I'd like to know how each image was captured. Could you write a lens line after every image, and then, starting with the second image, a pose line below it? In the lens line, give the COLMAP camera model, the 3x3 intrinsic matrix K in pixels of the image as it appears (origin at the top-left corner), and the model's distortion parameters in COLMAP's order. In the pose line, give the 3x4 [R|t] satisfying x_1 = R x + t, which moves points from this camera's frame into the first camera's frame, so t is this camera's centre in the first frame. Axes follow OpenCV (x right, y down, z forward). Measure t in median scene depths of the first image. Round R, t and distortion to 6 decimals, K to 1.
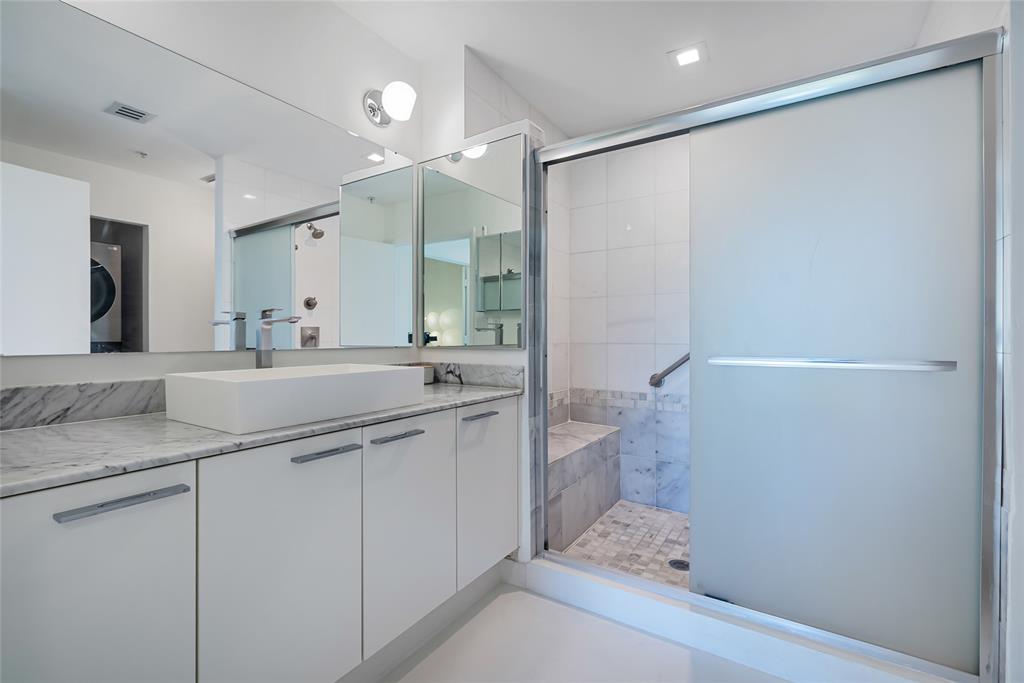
lens RADIAL K [[445.5, 0, 512.7], [0, 445.5, 340.8], [0, 0, 1]] dist [0.005197, 0.000037]
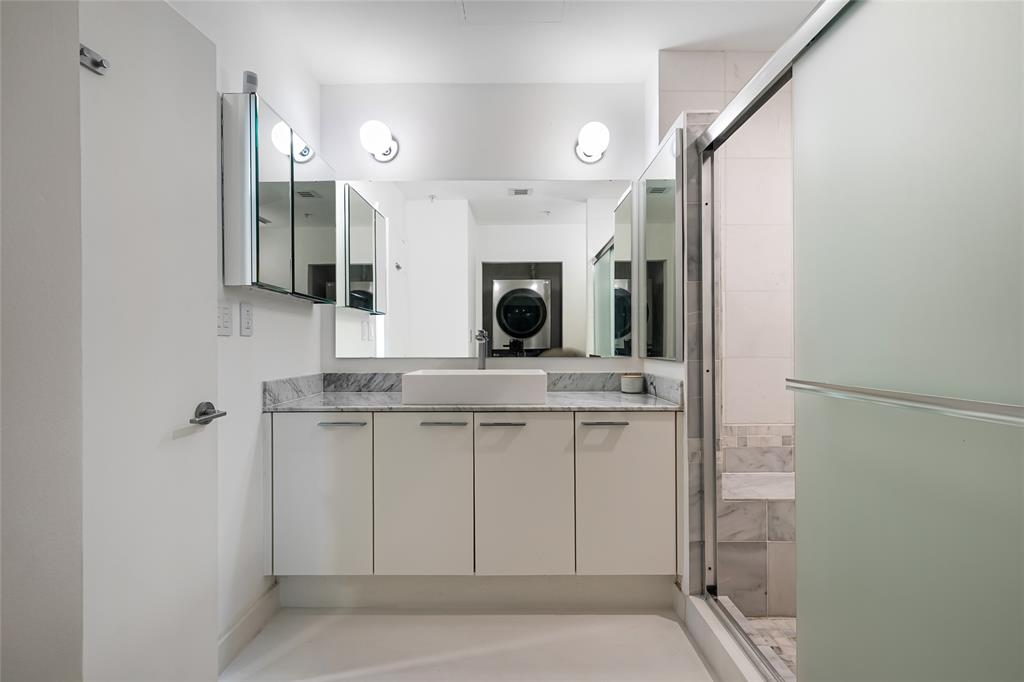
lens RADIAL K [[501.6, 0, 514.2], [0, 501.6, 344.6], [0, 0, 1]] dist [-0.003329, -0.001344]
pose [[0.537927, -0.001005, -0.842991, 0.842401], [-0.001090, 0.999998, -0.001888, -0.017376], [0.842991, 0.001935, 0.537925, 0.182232]]
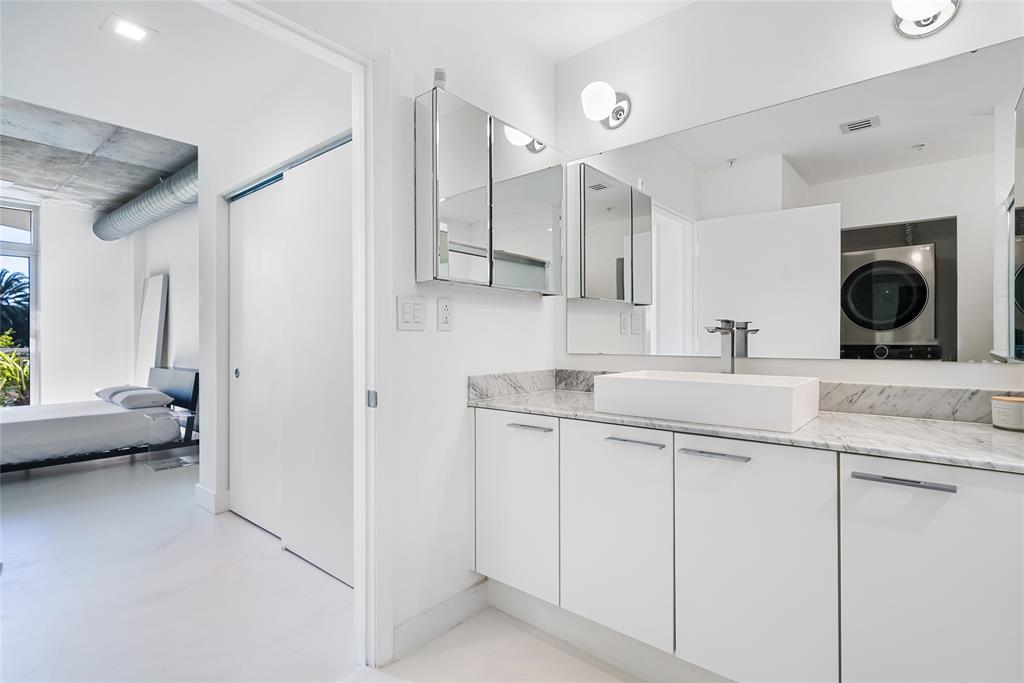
lens RADIAL K [[501.6, 0, 505.2], [0, 501.6, 339.5], [0, 0, 1]] dist [-0.003329, -0.001344]
pose [[-0.143759, 0.000881, -0.989612, 0.681212], [-0.003728, 0.999992, 0.001431, -0.019696], [0.989606, 0.003895, -0.143754, 0.593387]]
